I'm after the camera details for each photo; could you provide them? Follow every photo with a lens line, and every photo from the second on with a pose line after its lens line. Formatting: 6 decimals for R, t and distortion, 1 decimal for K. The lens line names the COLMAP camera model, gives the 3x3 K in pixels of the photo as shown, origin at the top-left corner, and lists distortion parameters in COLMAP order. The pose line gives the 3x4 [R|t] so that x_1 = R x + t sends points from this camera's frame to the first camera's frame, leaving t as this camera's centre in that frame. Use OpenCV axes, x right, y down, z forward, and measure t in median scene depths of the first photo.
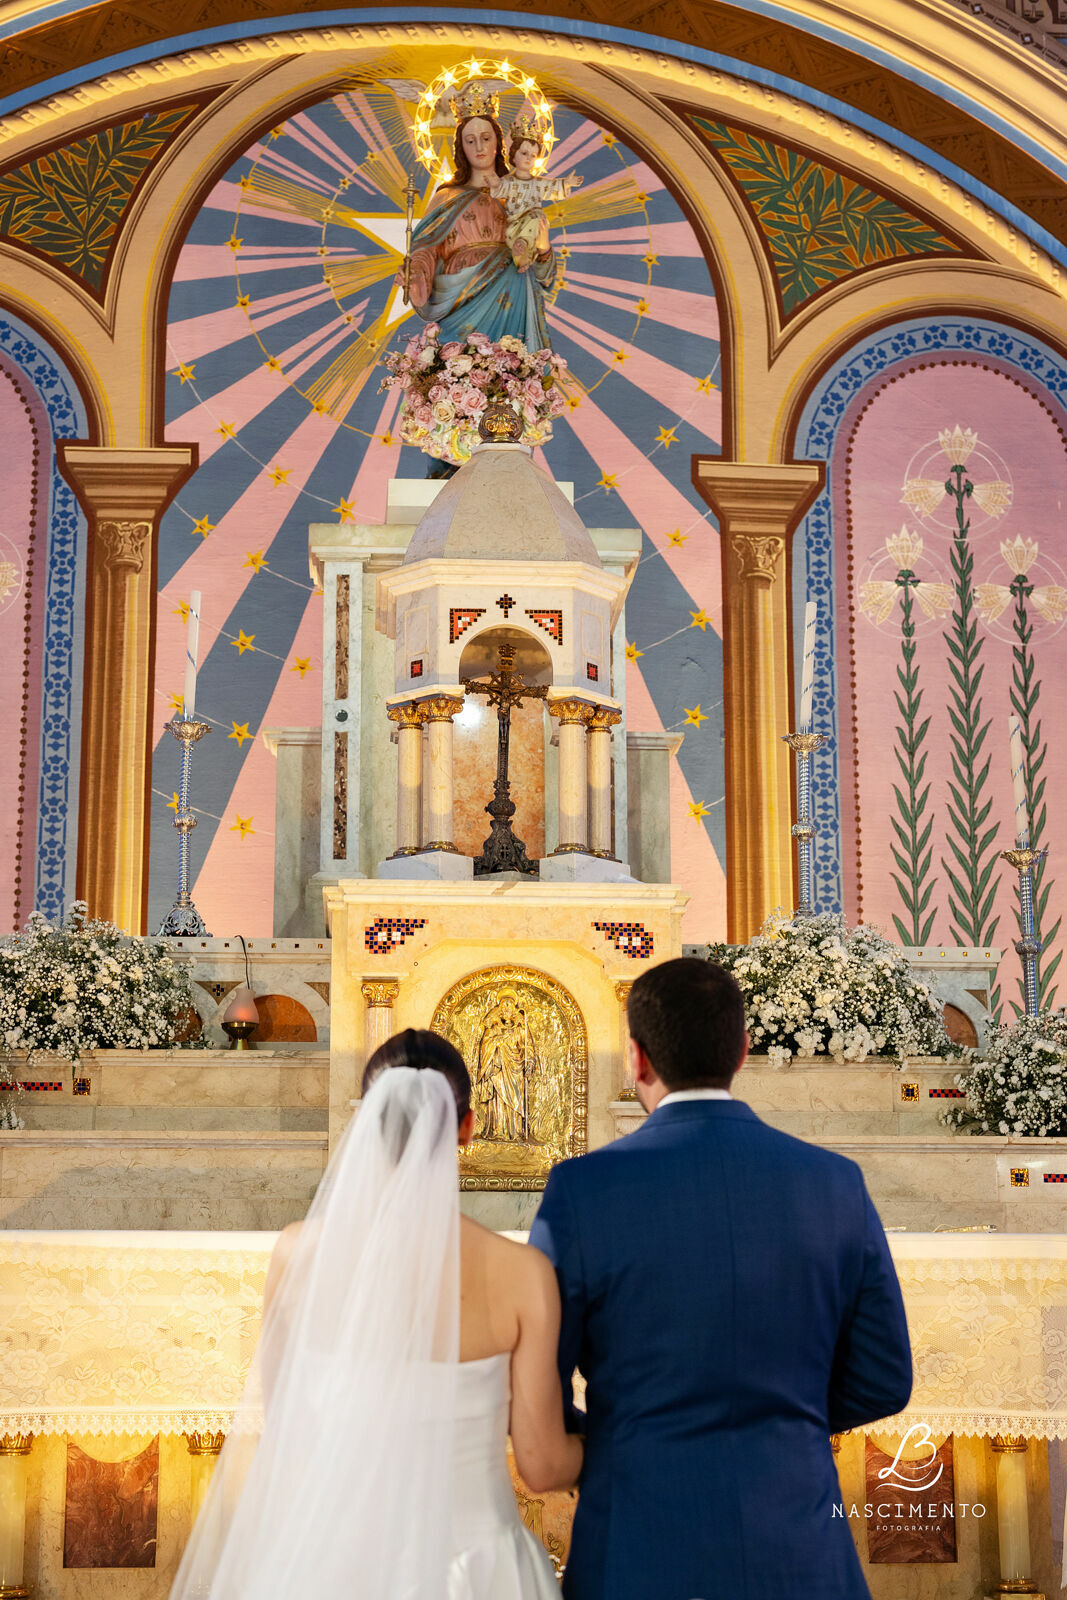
lens RADIAL K [[2548.7, 0, 534.8], [0, 2548.7, 808.3], [0, 0, 1]] dist [0.004271, 0.000000]
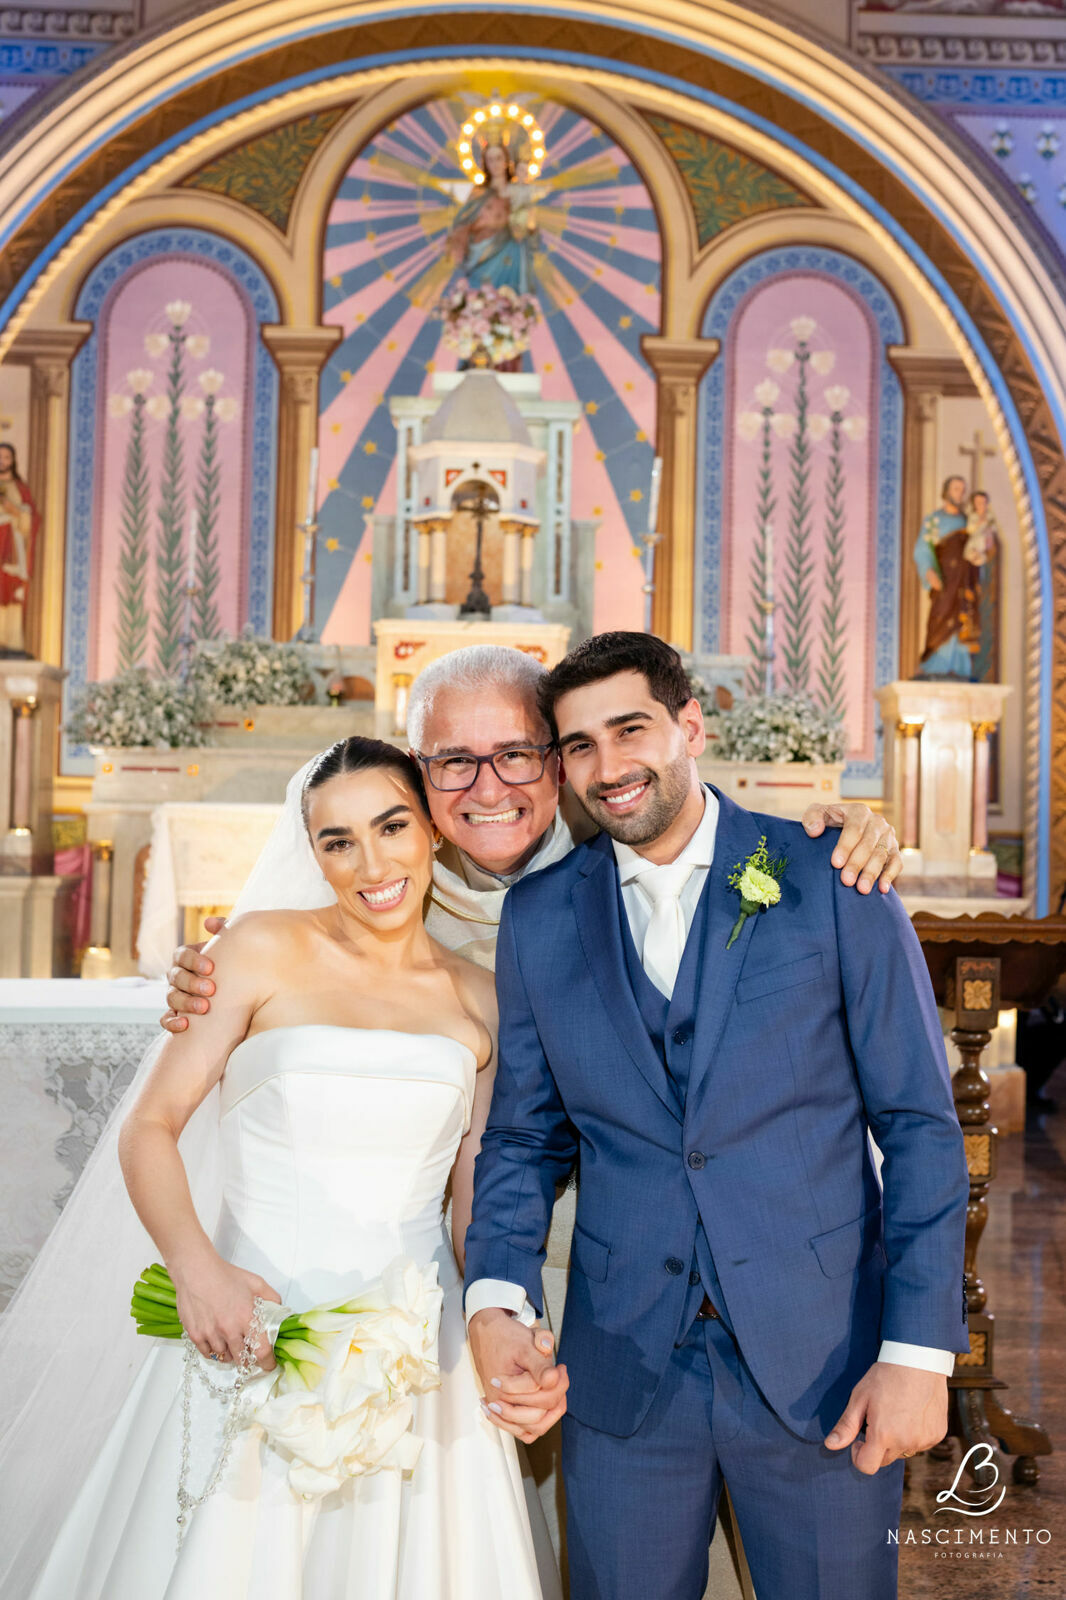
lens RADIAL K [[1727.9, 0, 561.4], [0, 1727.9, 779.8], [0, 0, 1]] dist [-0.015281, 0.000000]
pose [[0.998613, 0.021853, -0.047898, 0.071867], [-0.013359, 0.985183, 0.170983, -0.045163], [0.050925, -0.170106, 0.984109, -0.158831]]
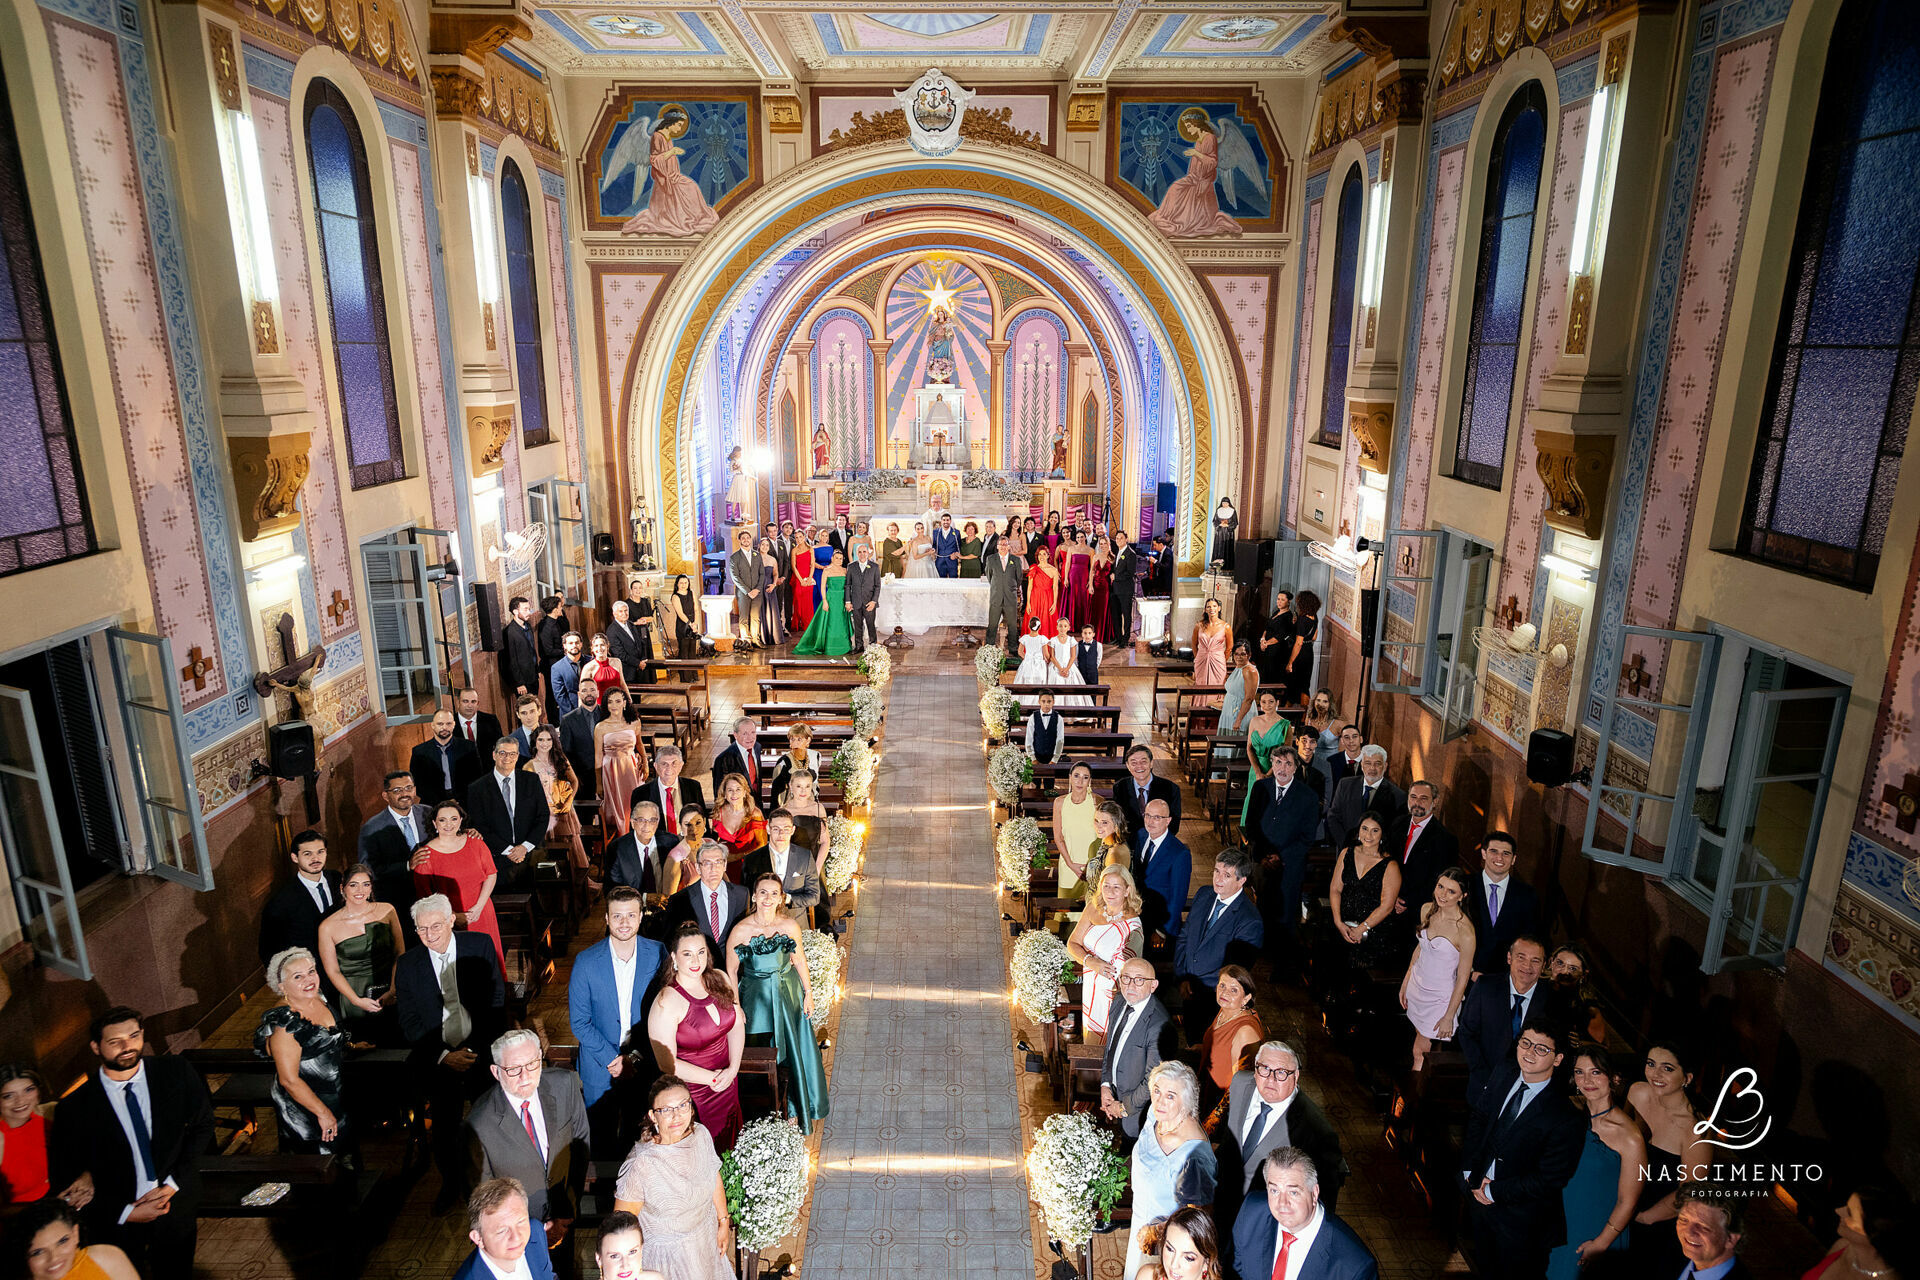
lens RADIAL K [[1101.9, 0, 948.7], [0, 1101.9, 629.6], [0, 0, 1]] dist [-0.006117, -0.000962]
pose [[0.997548, 0.019220, -0.067297, 0.153363], [0.011405, 0.904064, 0.427245, -0.583000], [0.069053, -0.426965, 0.901628, -1.351096]]
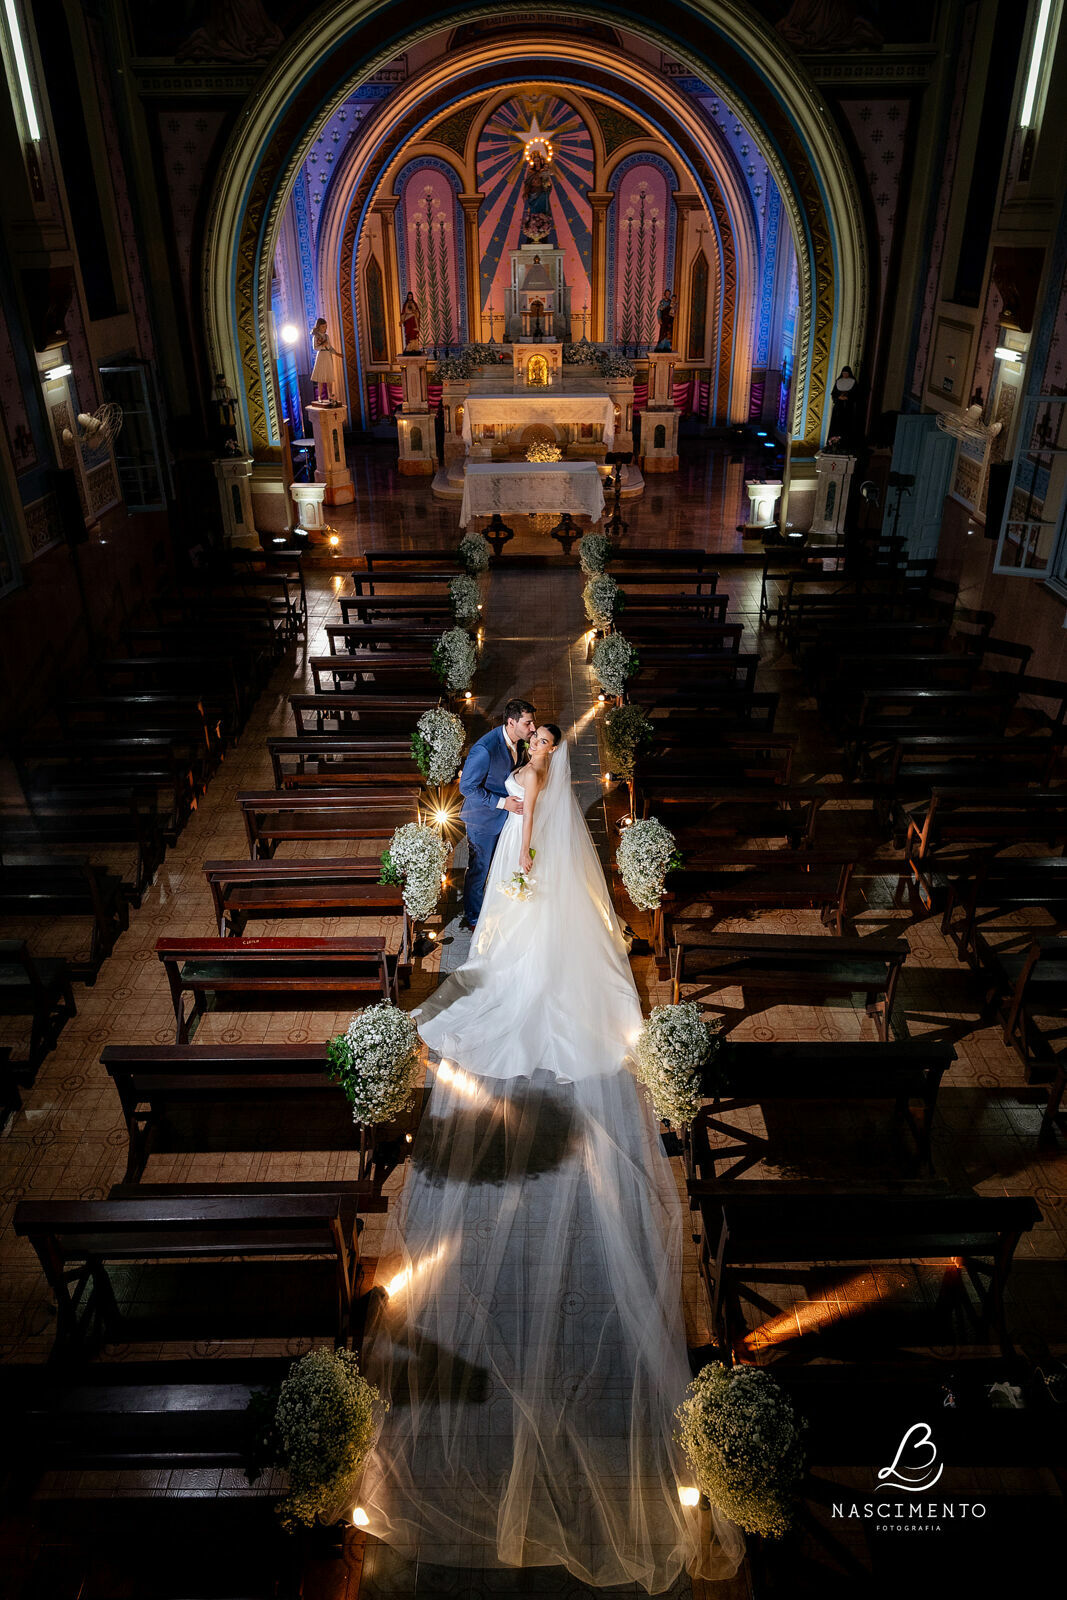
lens RADIAL K [[1088.5, 0, 529.3], [0, 1088.5, 790.3], [0, 0, 1]] dist [-0.008272, -0.001694]
pose [[0.996464, 0.027518, -0.079393, 0.150618], [0.028892, 0.775036, 0.631256, -0.569980], [0.078903, -0.631317, 0.771500, -1.333717]]
